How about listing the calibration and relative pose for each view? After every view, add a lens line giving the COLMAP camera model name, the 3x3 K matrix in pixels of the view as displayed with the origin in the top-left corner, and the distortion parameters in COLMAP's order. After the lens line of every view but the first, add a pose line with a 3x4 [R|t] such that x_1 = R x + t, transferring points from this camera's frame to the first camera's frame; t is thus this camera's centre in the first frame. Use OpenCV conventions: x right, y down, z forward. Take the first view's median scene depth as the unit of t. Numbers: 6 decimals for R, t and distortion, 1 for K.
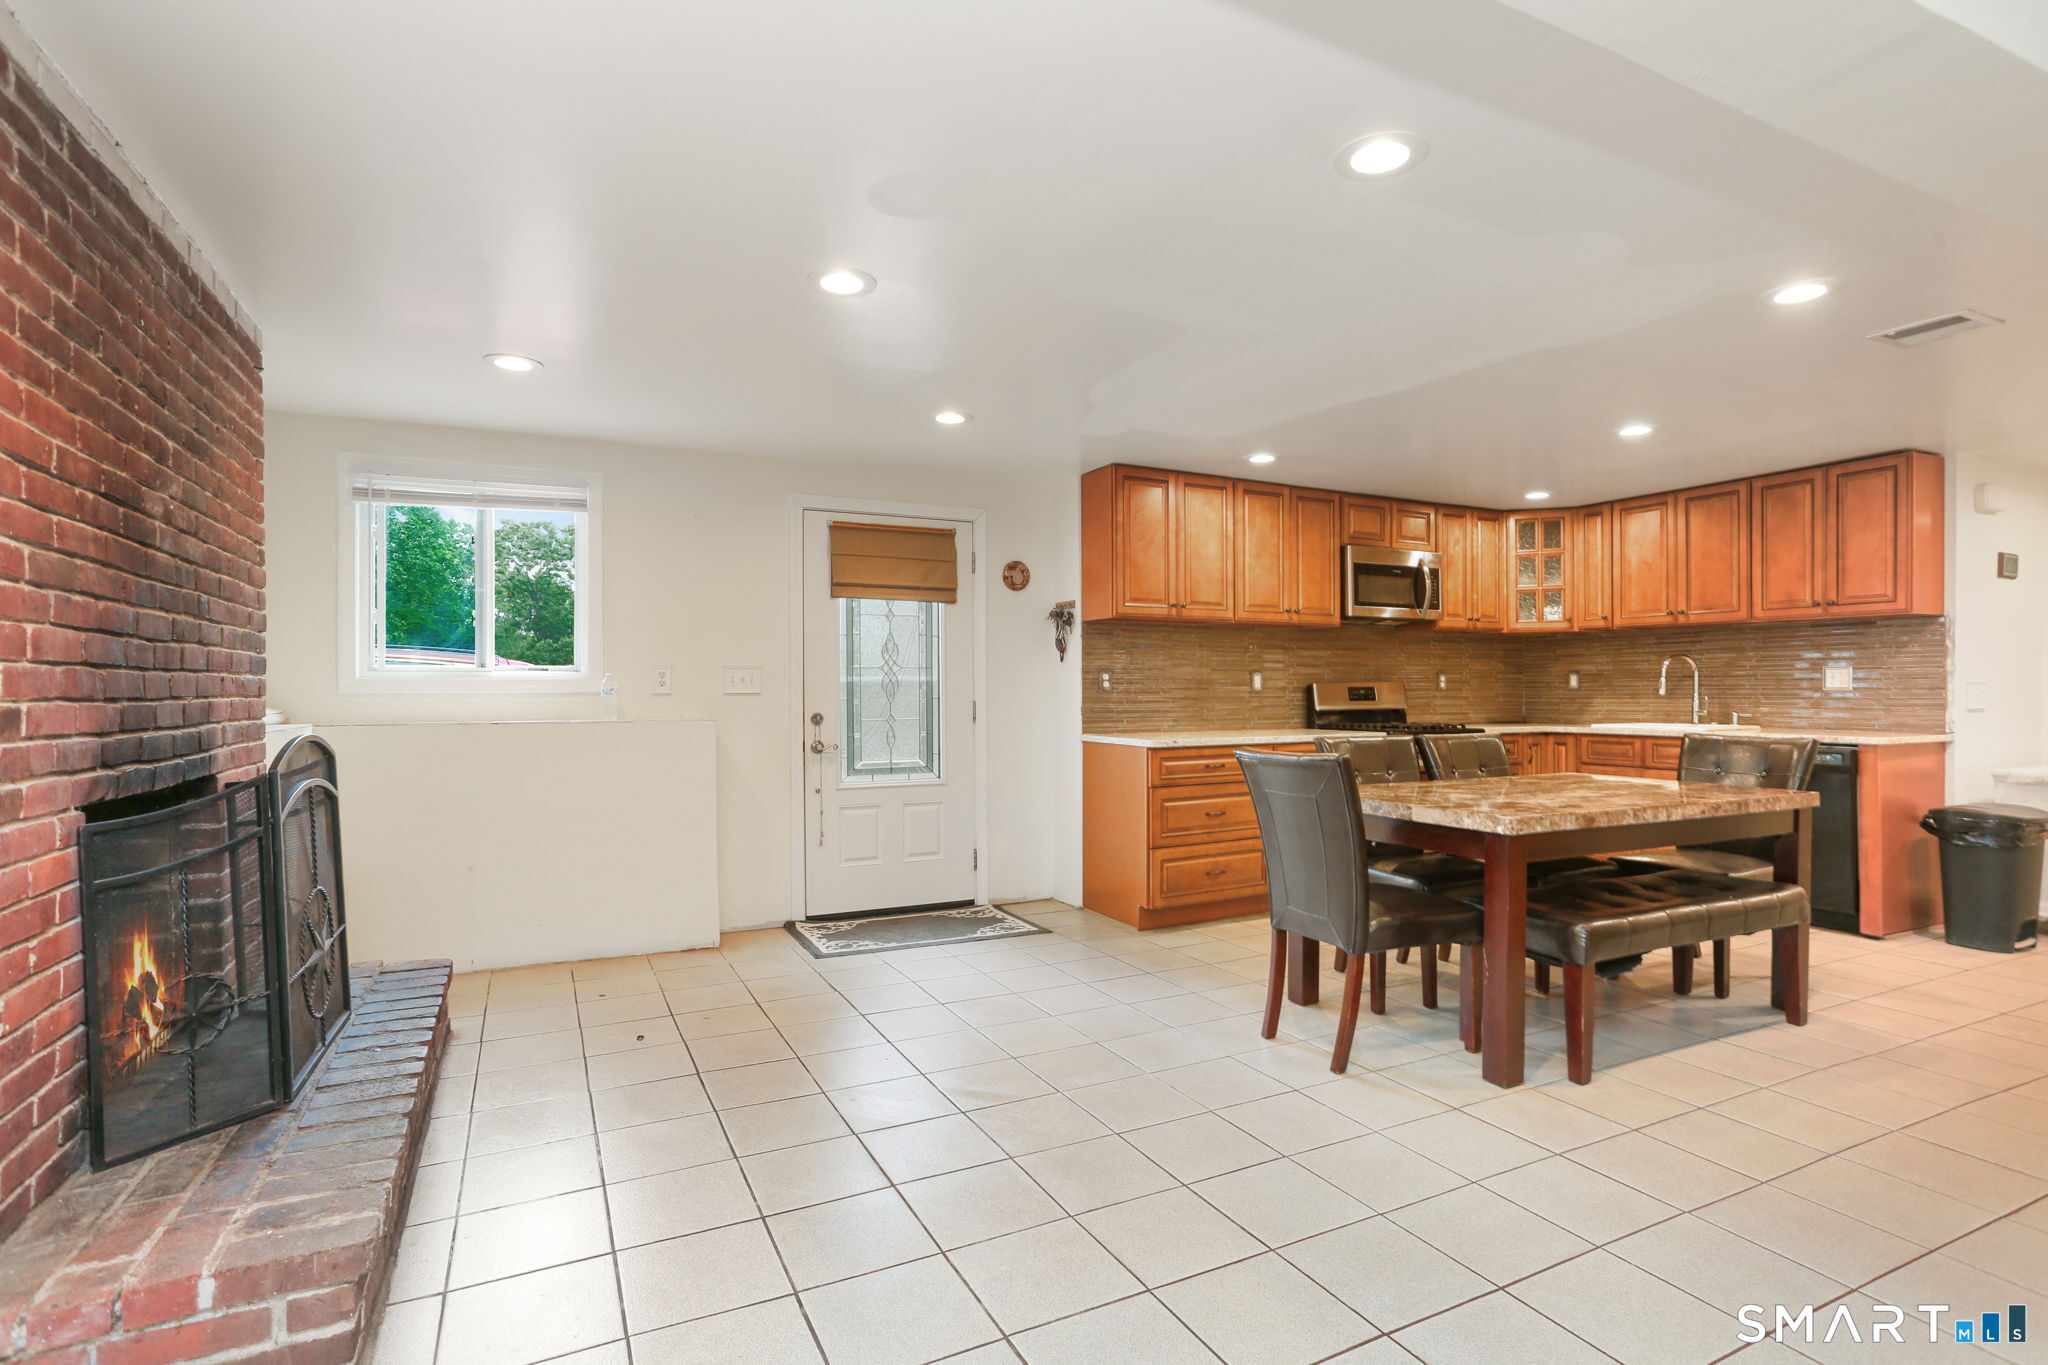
lens RADIAL K [[1004.1, 0, 1018.3], [0, 1004.1, 693.0], [0, 0, 1]] dist [-0.038692, 0.027329]
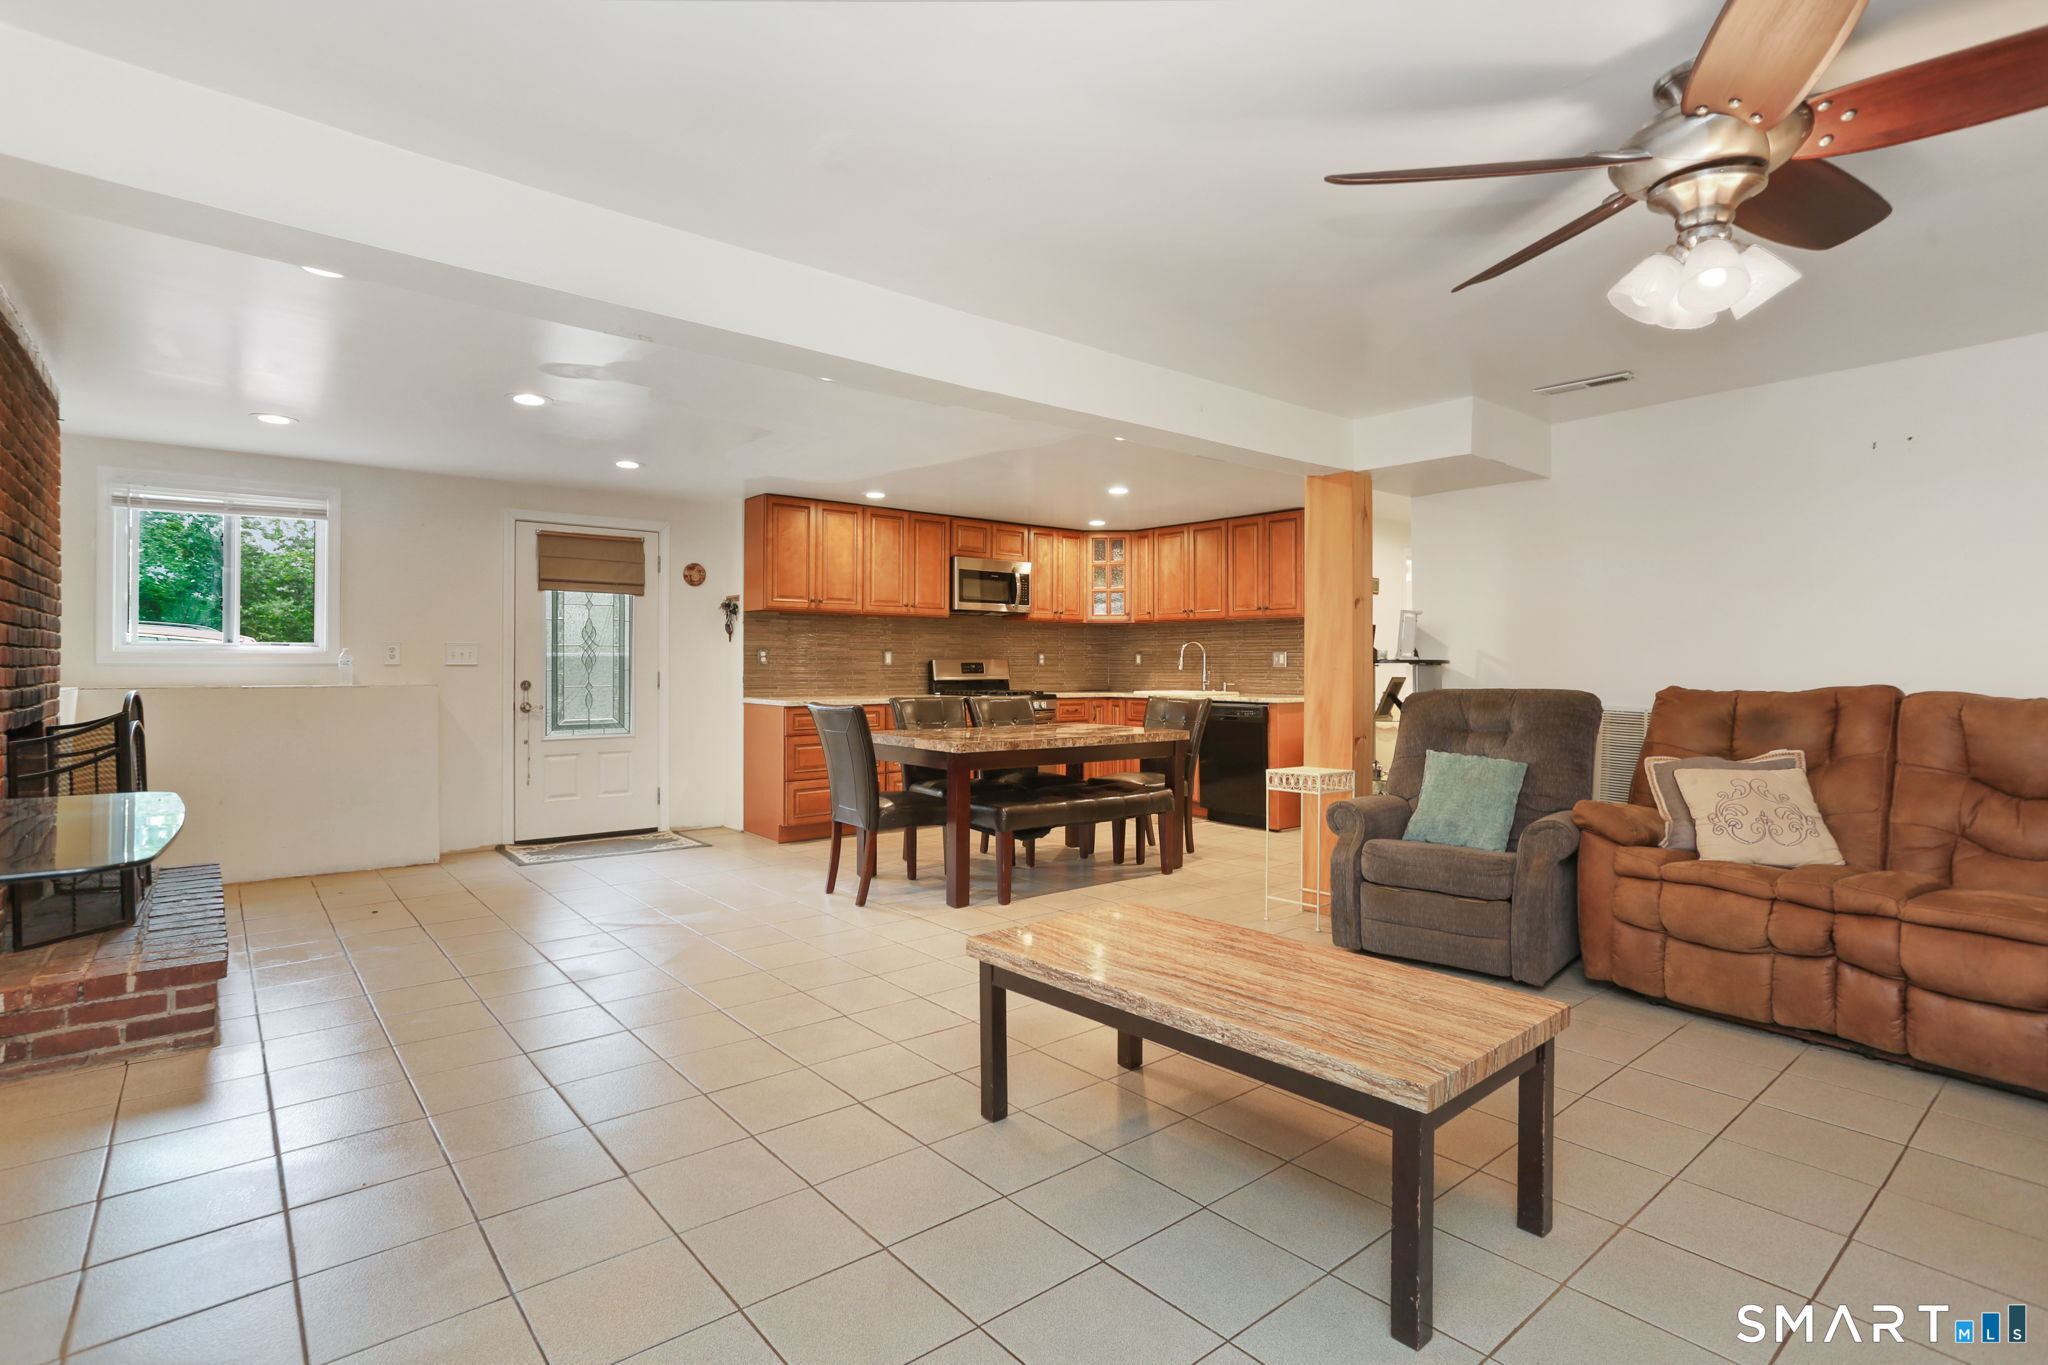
lens RADIAL K [[1017.4, 0, 996.7], [0, 1017.4, 658.9], [0, 0, 1]] dist [-0.026822, 0.032880]
pose [[0.978572, 0.006871, 0.205788, 0.112865], [-0.005273, 0.999952, -0.008310, -0.000262], [-0.205835, 0.007047, 0.978561, -0.359870]]
